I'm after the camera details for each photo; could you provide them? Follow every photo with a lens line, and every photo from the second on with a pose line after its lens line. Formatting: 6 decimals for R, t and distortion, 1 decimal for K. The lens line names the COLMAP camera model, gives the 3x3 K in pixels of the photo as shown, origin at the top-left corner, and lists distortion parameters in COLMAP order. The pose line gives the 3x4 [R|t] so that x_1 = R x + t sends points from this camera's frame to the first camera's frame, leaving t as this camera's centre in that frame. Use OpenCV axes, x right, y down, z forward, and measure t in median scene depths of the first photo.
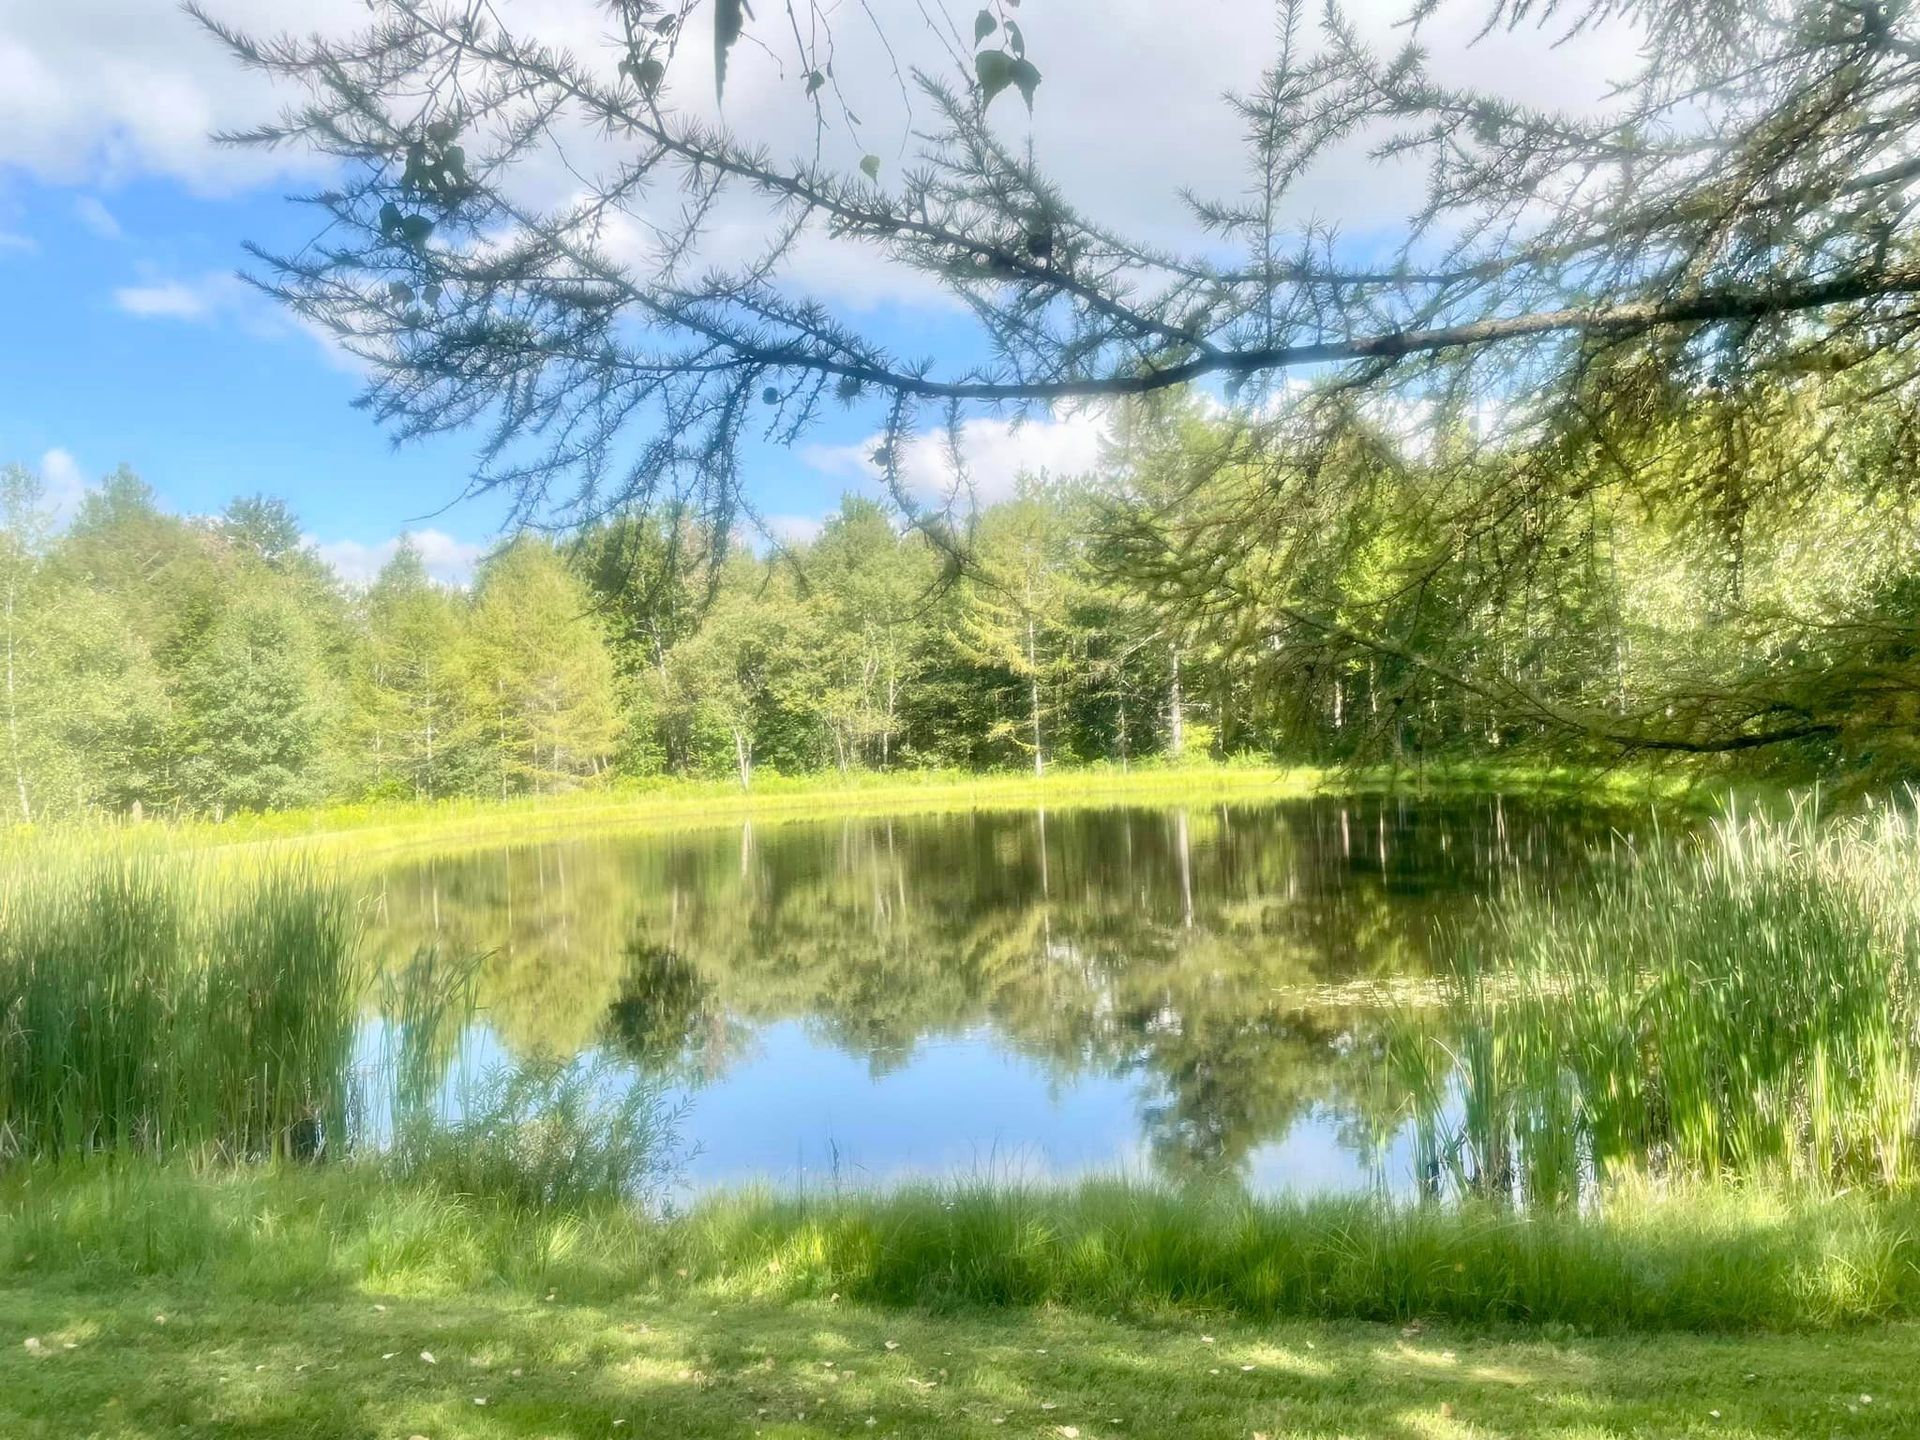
lens RADIAL K [[1439.0, 0, 960.0], [0, 1439.0, 720.0], [0, 0, 1]] dist [0.078877, -0.118934]
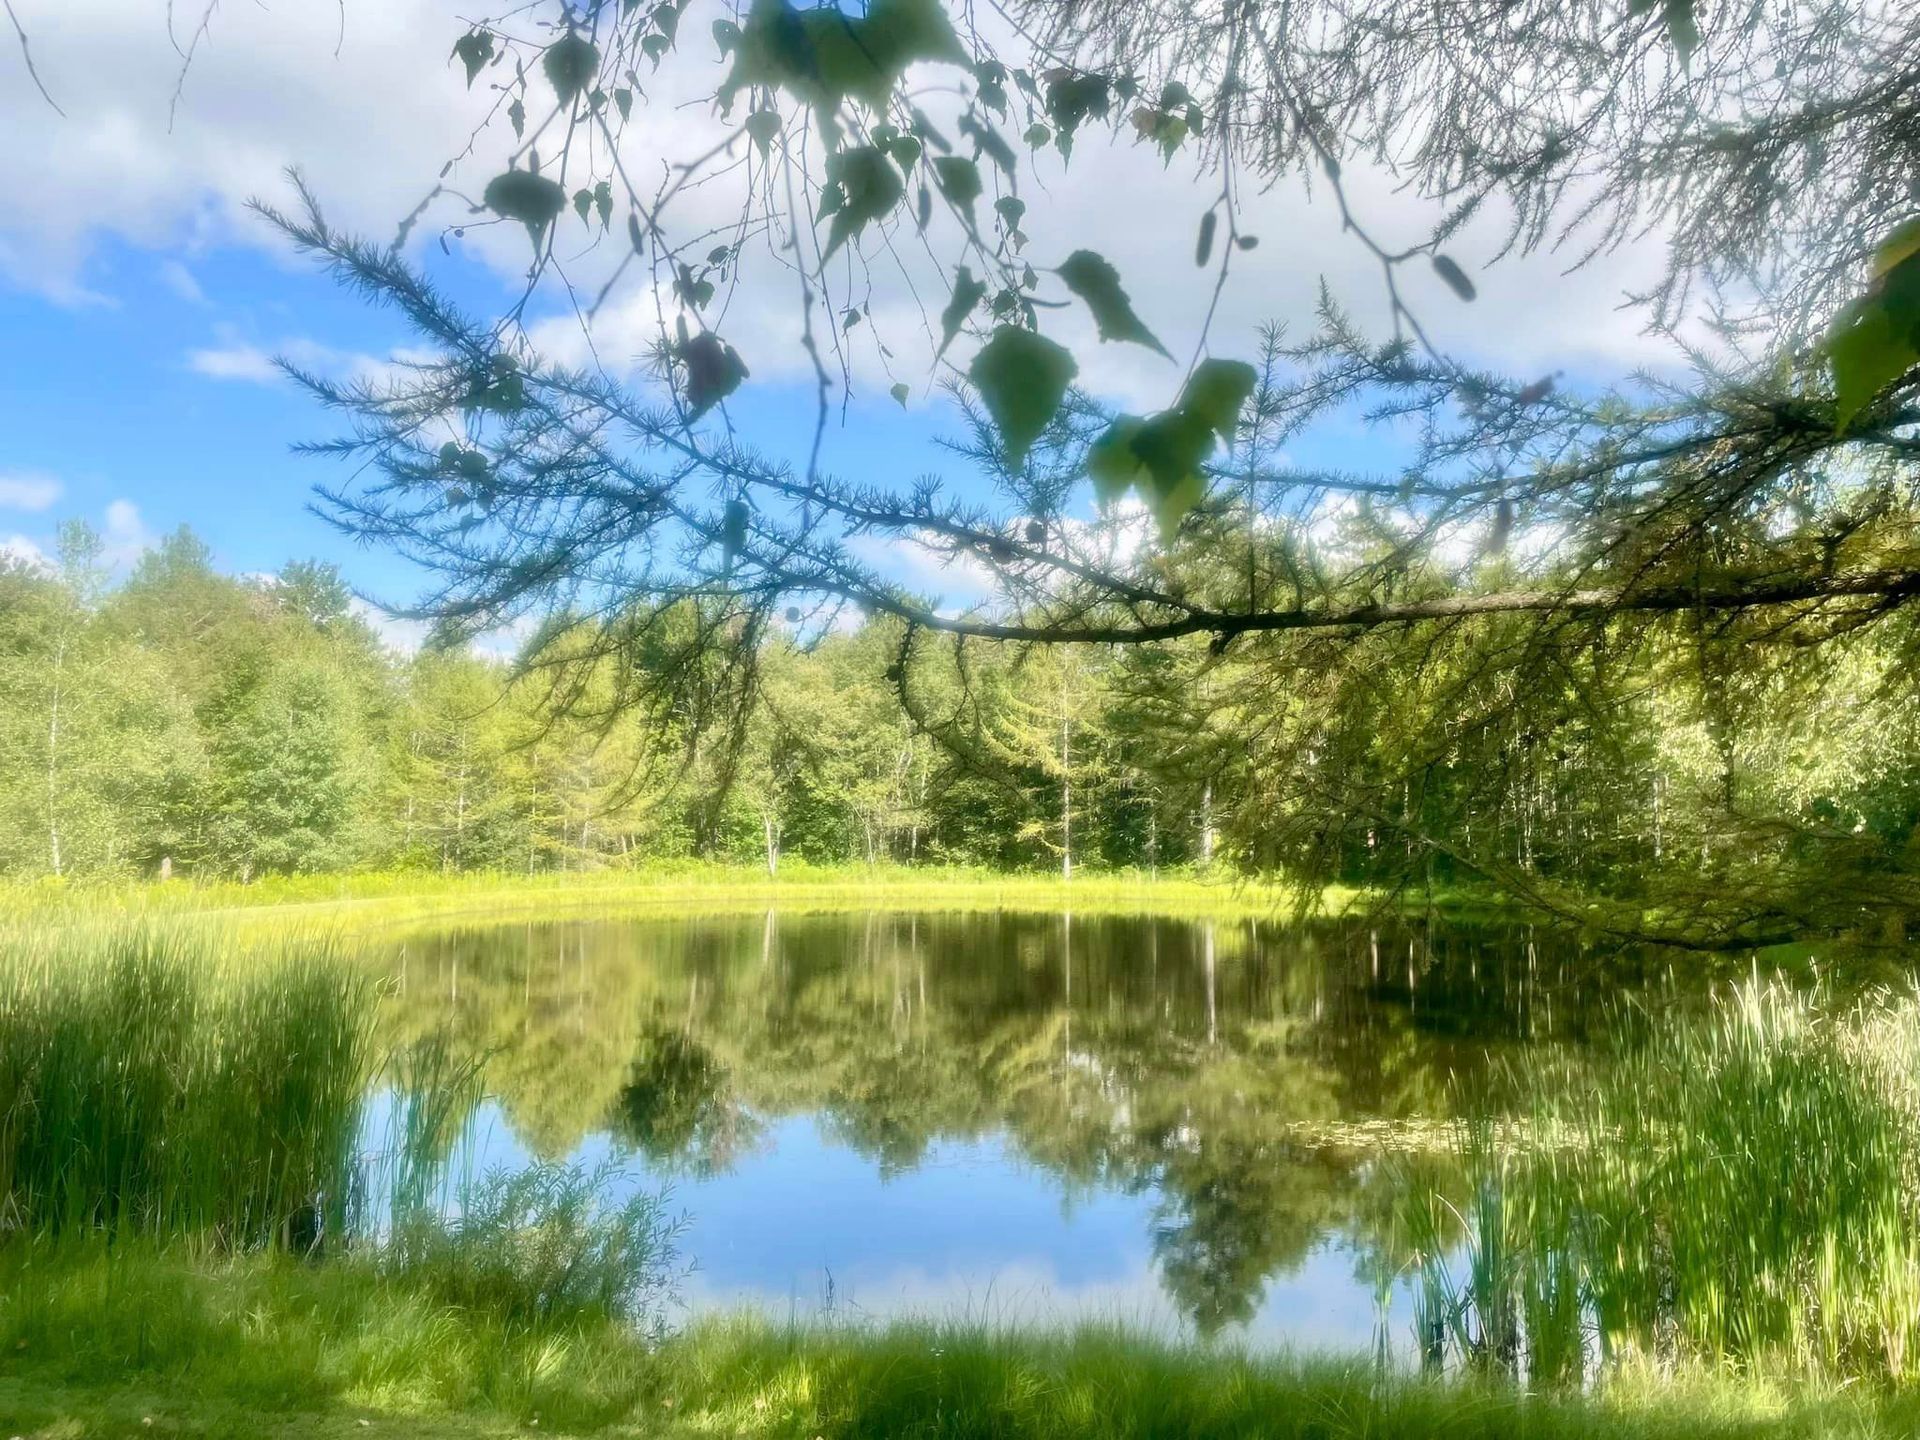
lens RADIAL K [[1441.9, 0, 972.9], [0, 1441.9, 717.6], [0, 0, 1]] dist [0.075671, -0.112621]
pose [[0.998494, 0.052363, -0.016353, 0.000916], [-0.053340, 0.996362, -0.066464, -0.003253], [0.012813, 0.067236, 0.997655, -0.002316]]
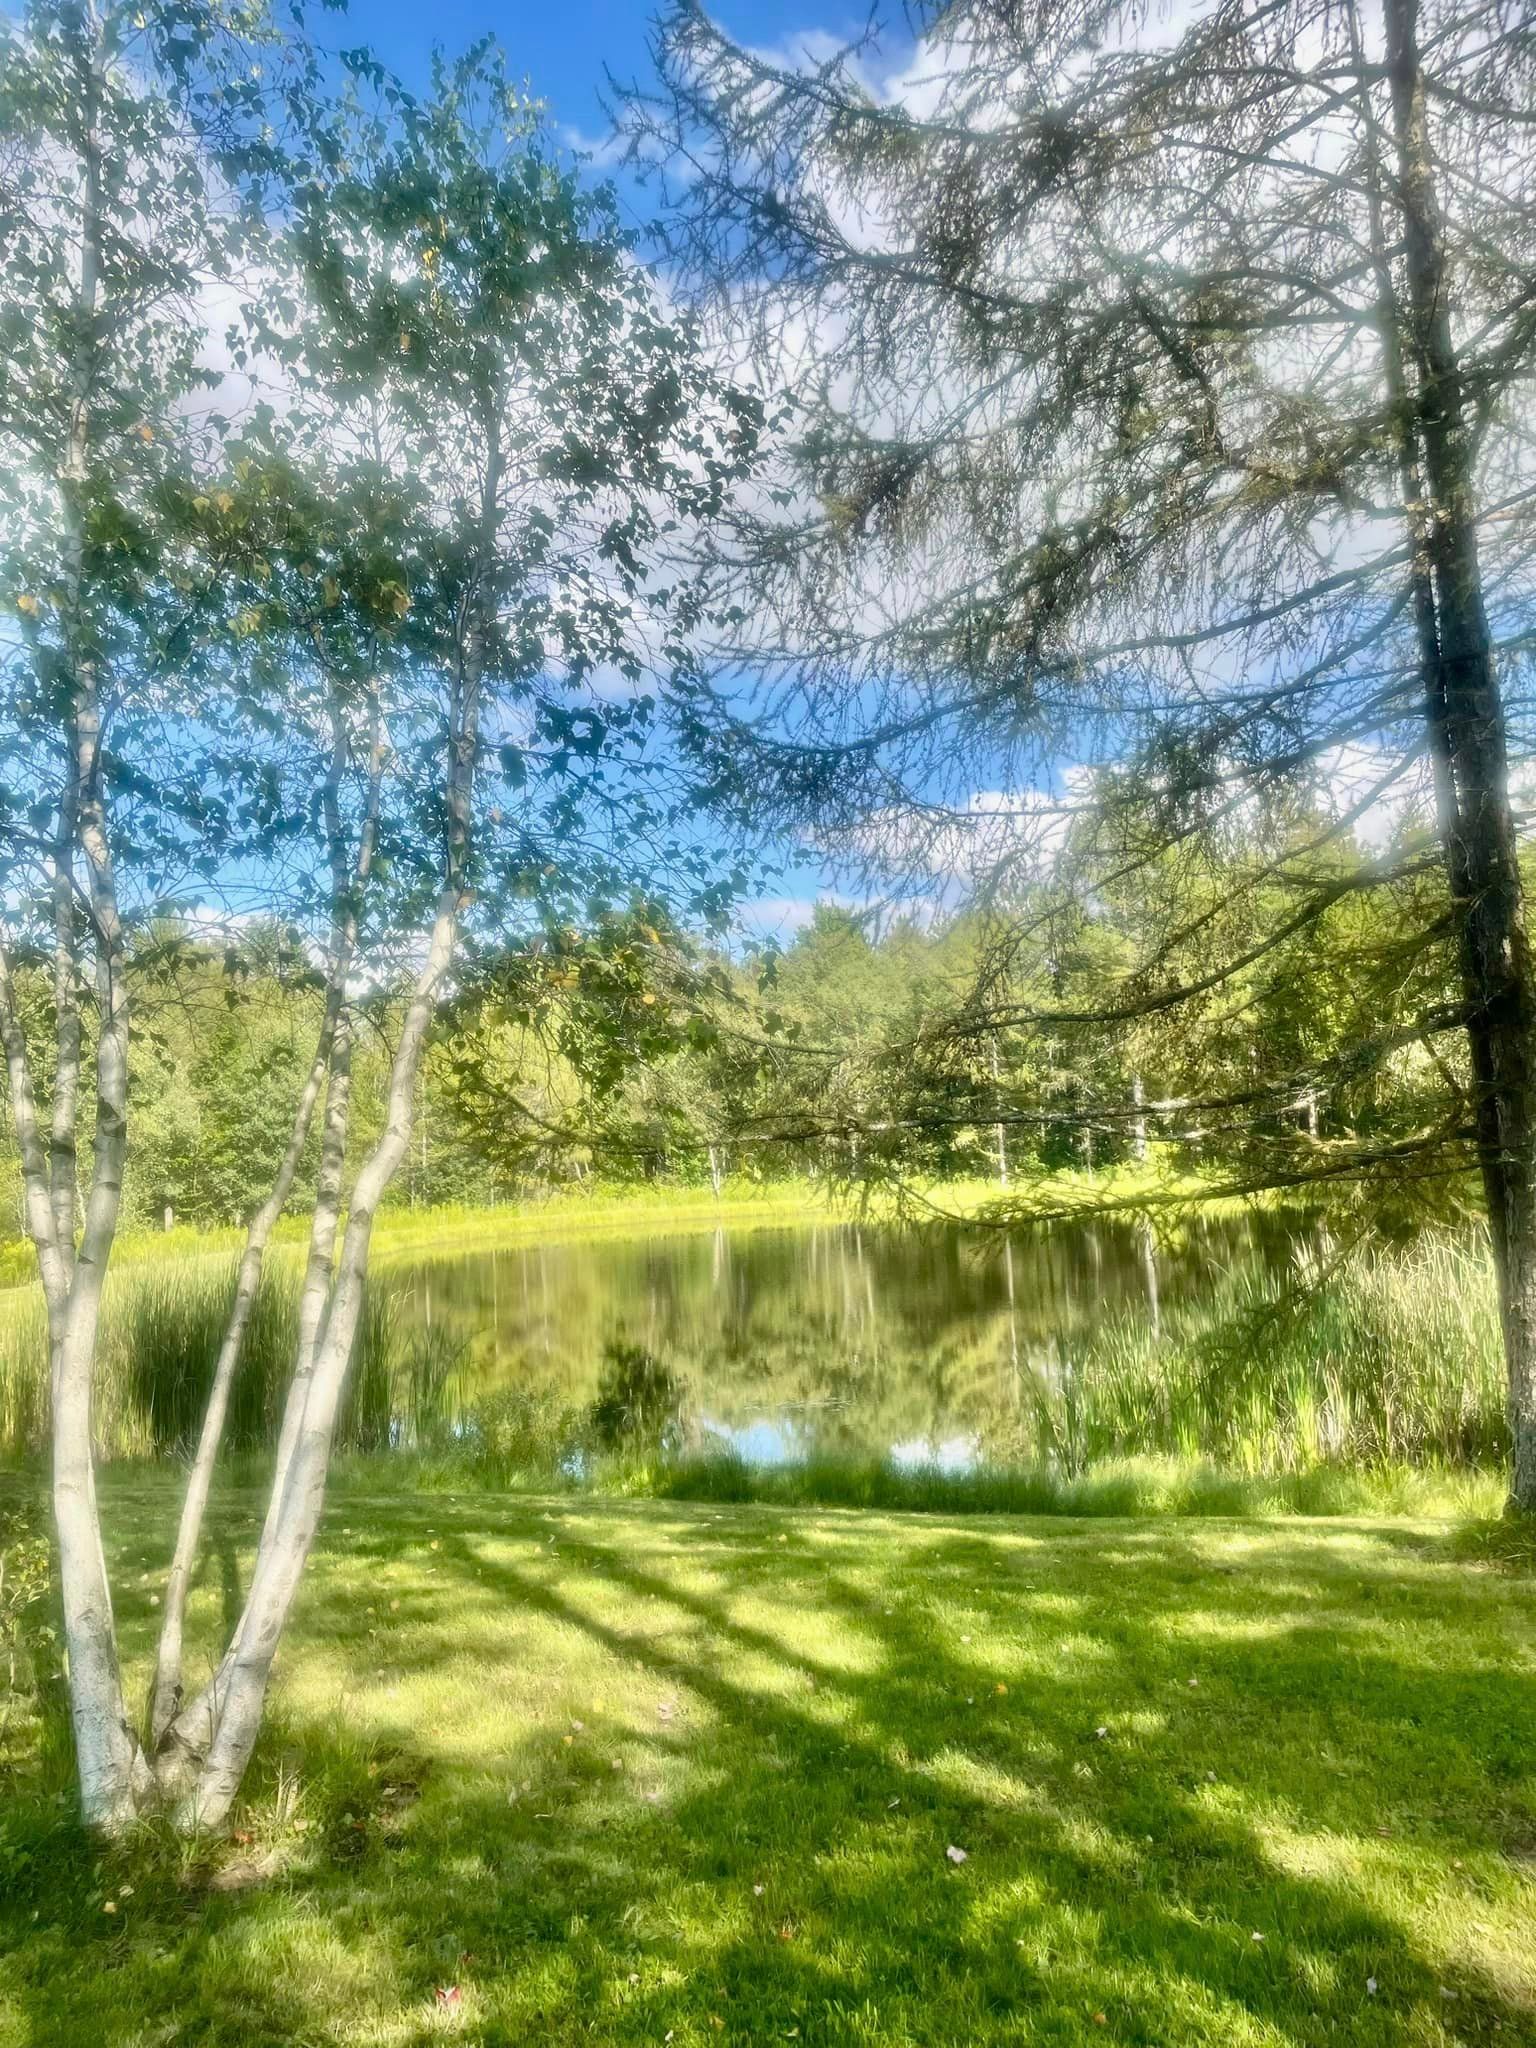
lens RADIAL K [[1538.0, 0, 795.8], [0, 1538.0, 1008.9], [0, 0, 1]] dist [0.075671, -0.112621]
pose [[0.993904, -0.008840, -0.109893, 0.041072], [0.001365, 0.997690, -0.067913, -0.014942], [0.110240, 0.067349, 0.991621, -0.134861]]
